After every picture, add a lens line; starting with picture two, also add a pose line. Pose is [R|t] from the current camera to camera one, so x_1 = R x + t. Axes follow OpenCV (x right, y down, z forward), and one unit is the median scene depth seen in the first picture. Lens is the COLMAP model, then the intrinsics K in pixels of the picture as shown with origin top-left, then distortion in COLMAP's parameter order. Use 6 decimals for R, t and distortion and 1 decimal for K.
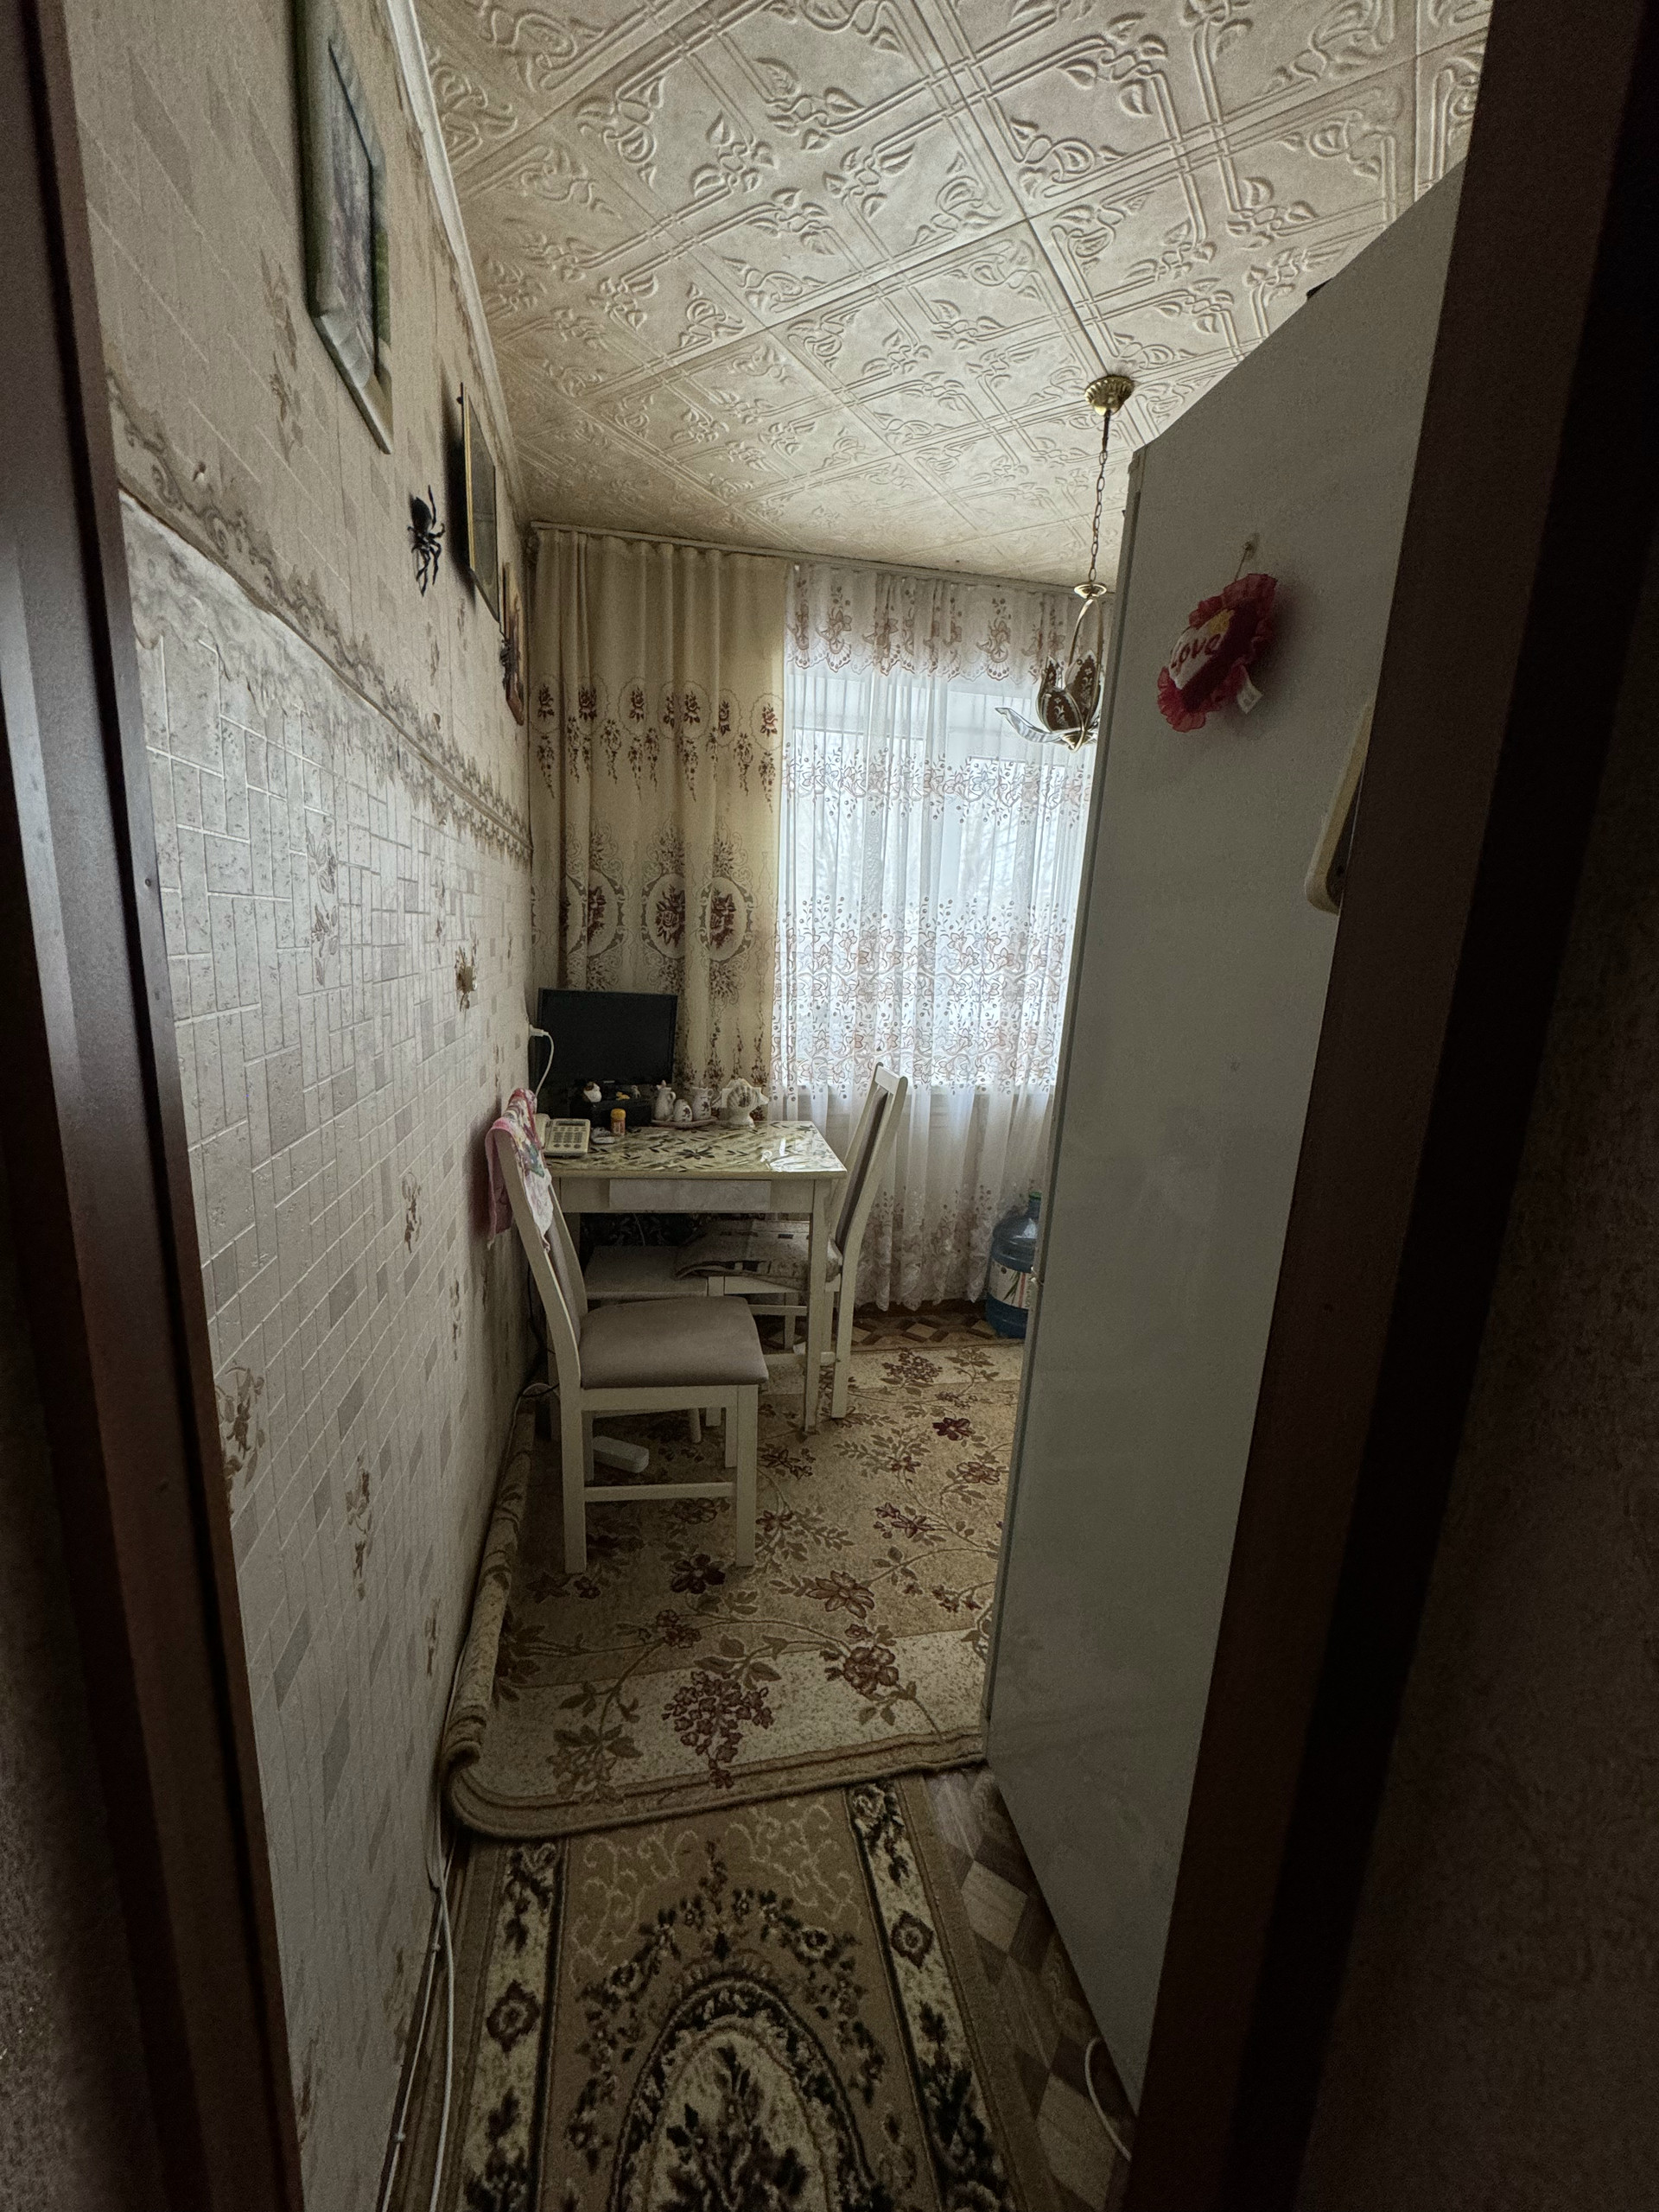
lens RADIAL K [[878.4, 0, 829.5], [0, 878.4, 1106.0], [0, 0, 1]] dist [-0.004197, 0.000599]
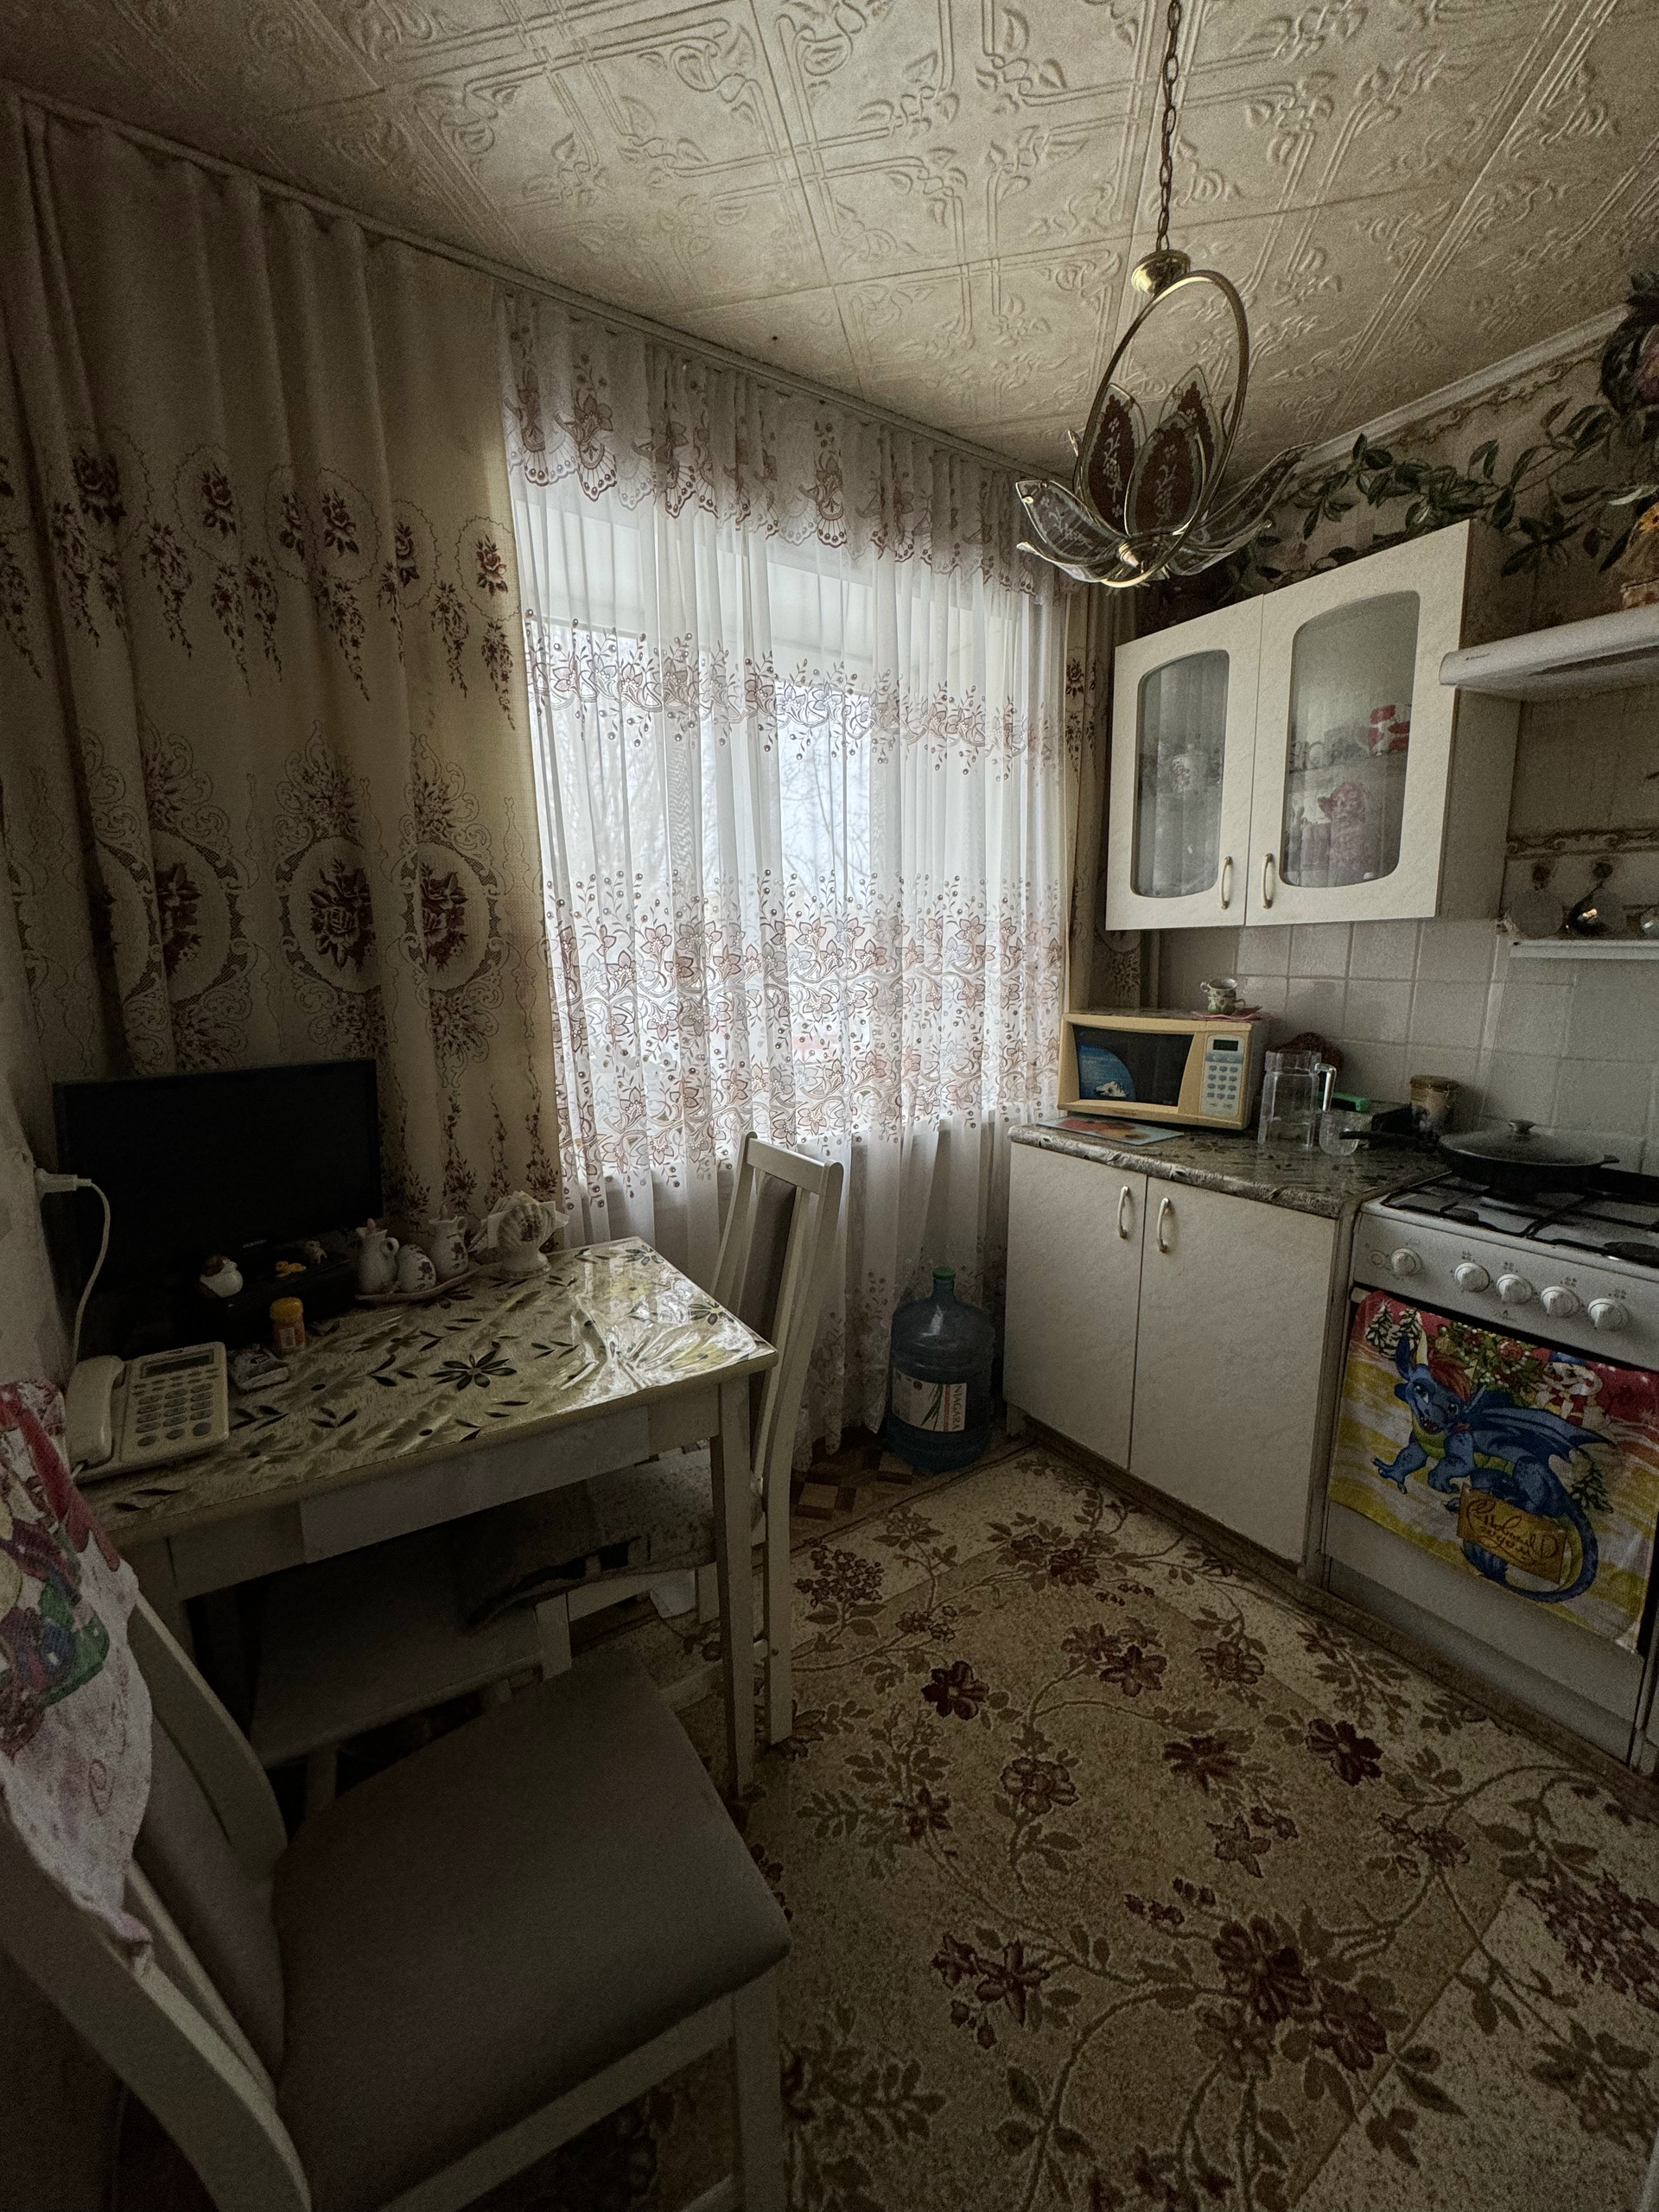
lens RADIAL K [[878.4, 0, 829.5], [0, 878.4, 1106.0], [0, 0, 1]] dist [-0.004197, 0.000599]
pose [[0.929547, -0.123464, 0.347418, -0.105114], [0.123729, 0.992083, 0.021515, -0.074740], [-0.347323, 0.022986, 0.937464, 0.393927]]
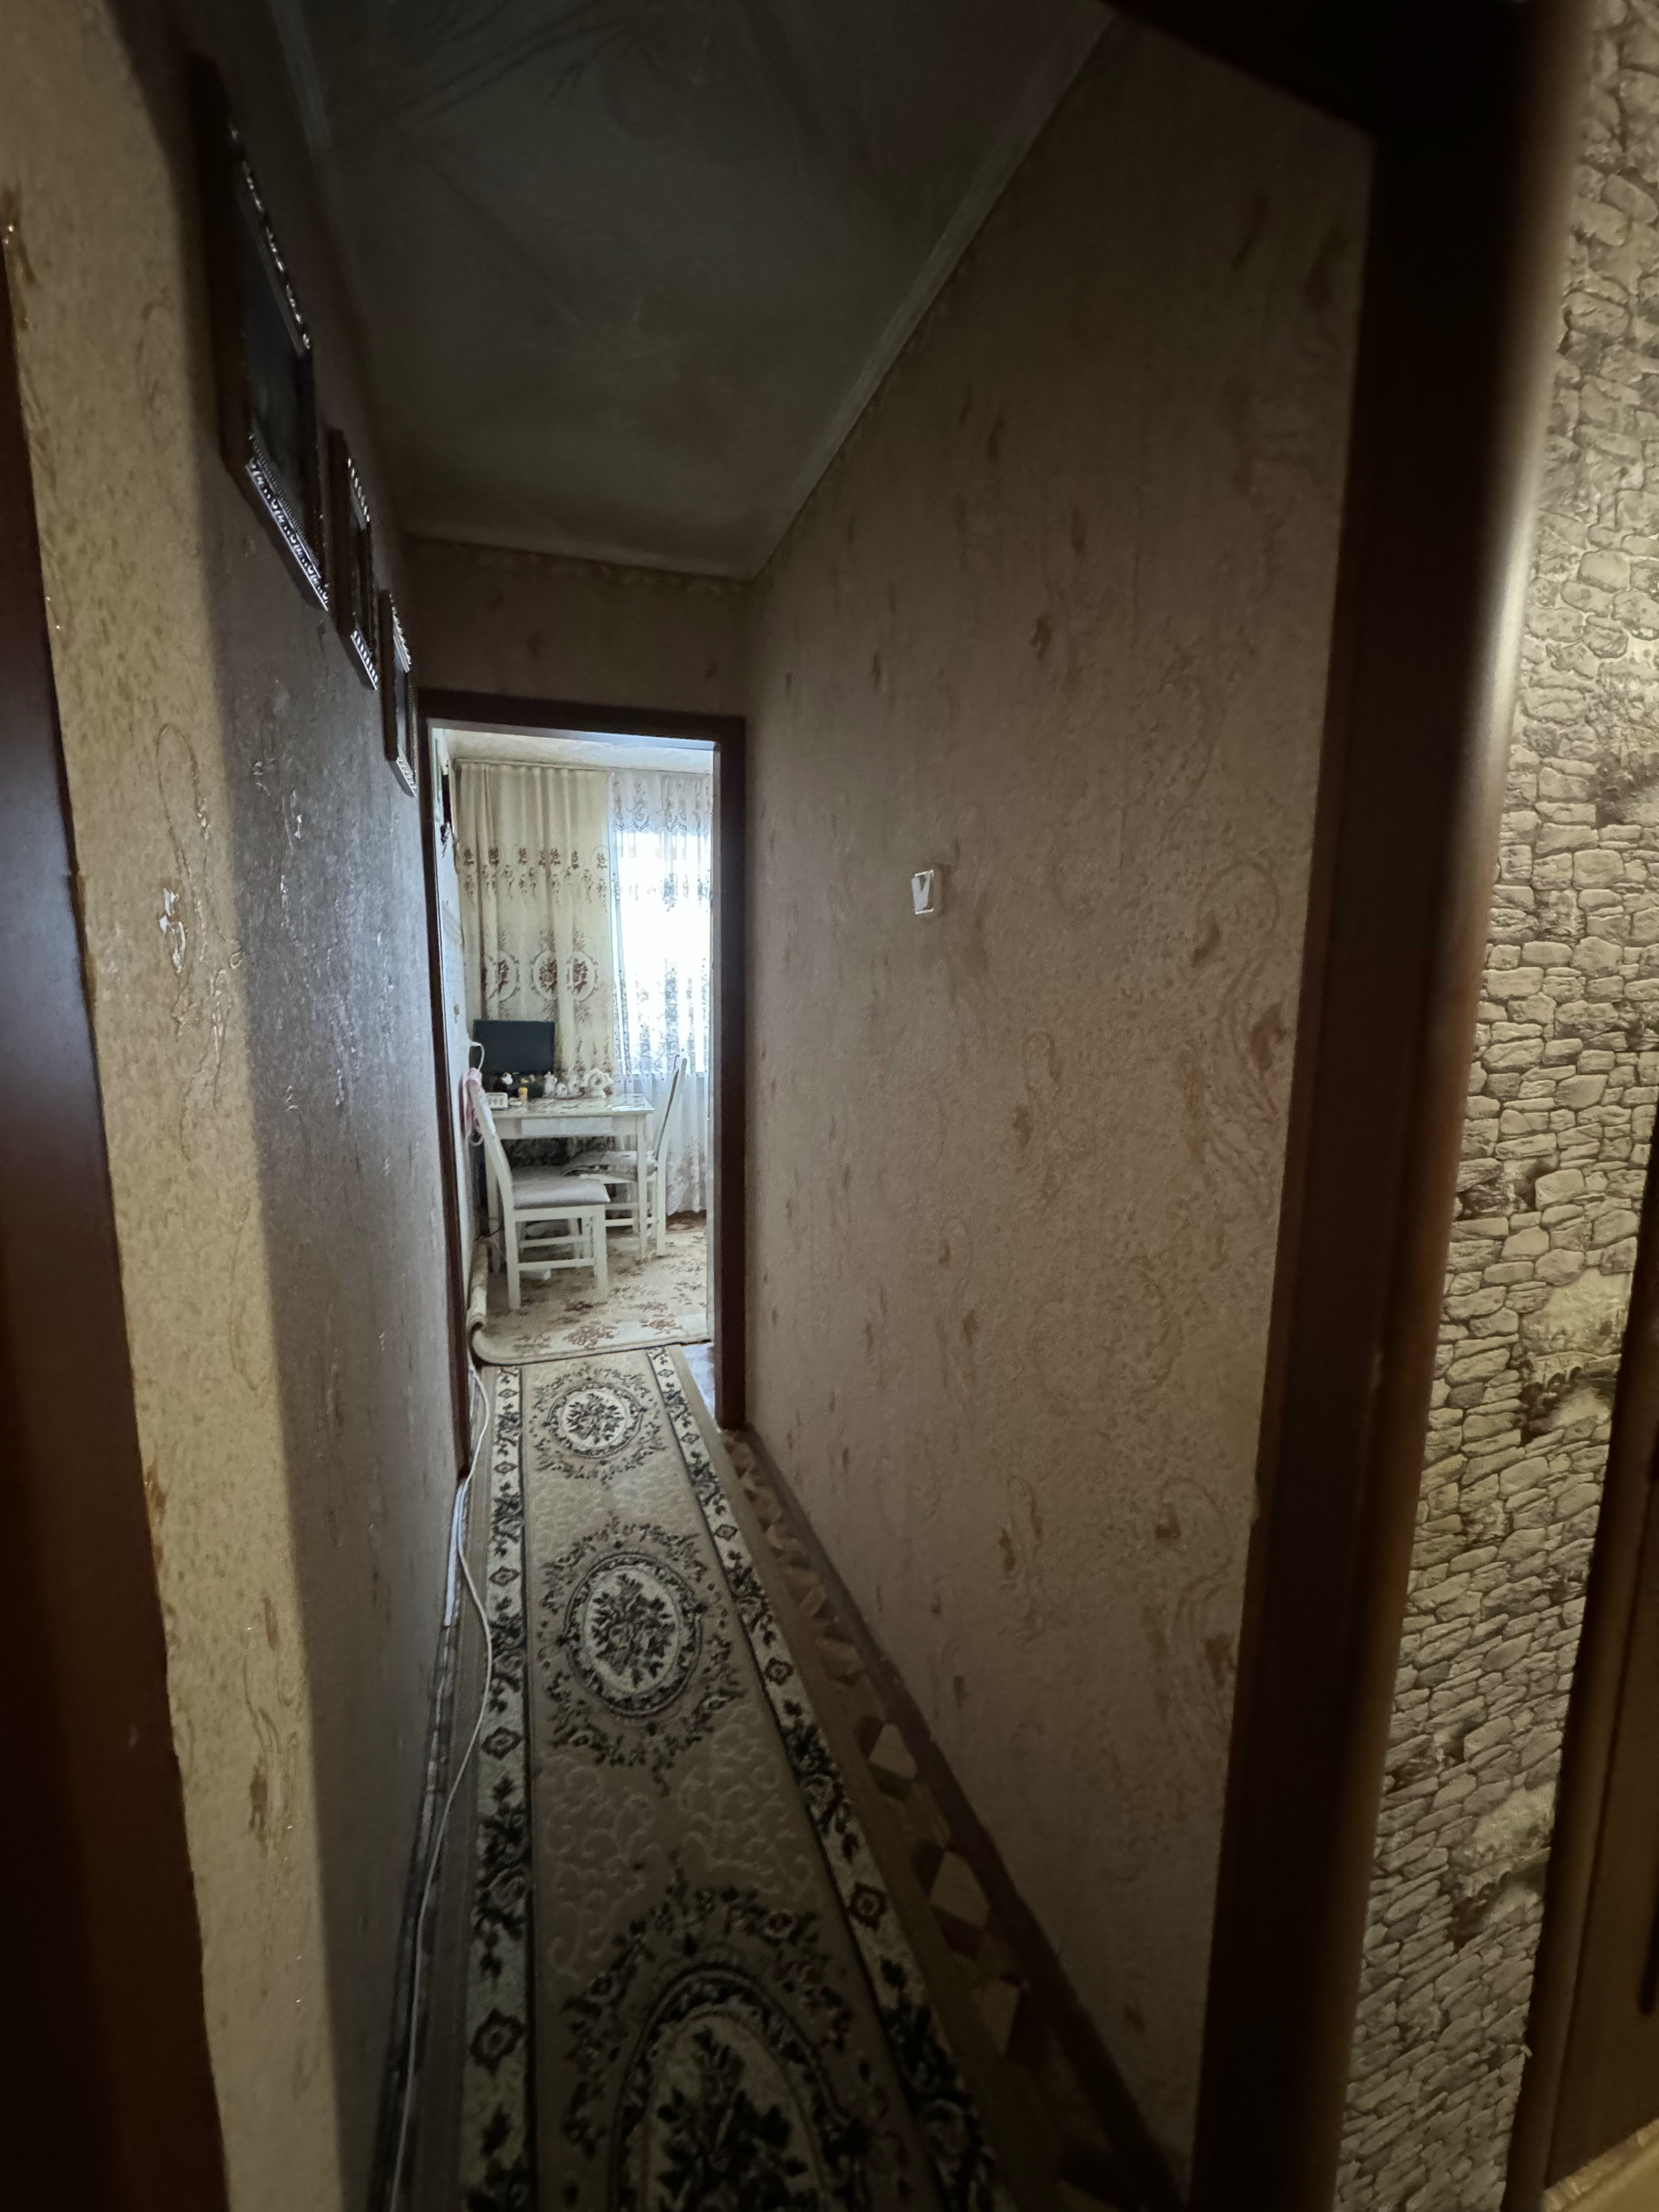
lens RADIAL K [[878.4, 0, 829.5], [0, 878.4, 1106.0], [0, 0, 1]] dist [-0.004197, 0.000599]
pose [[0.990677, -0.056135, 0.124129, 0.133588], [0.061682, 0.997241, -0.041300, 0.140313], [-0.121468, 0.048572, 0.991406, -0.742282]]
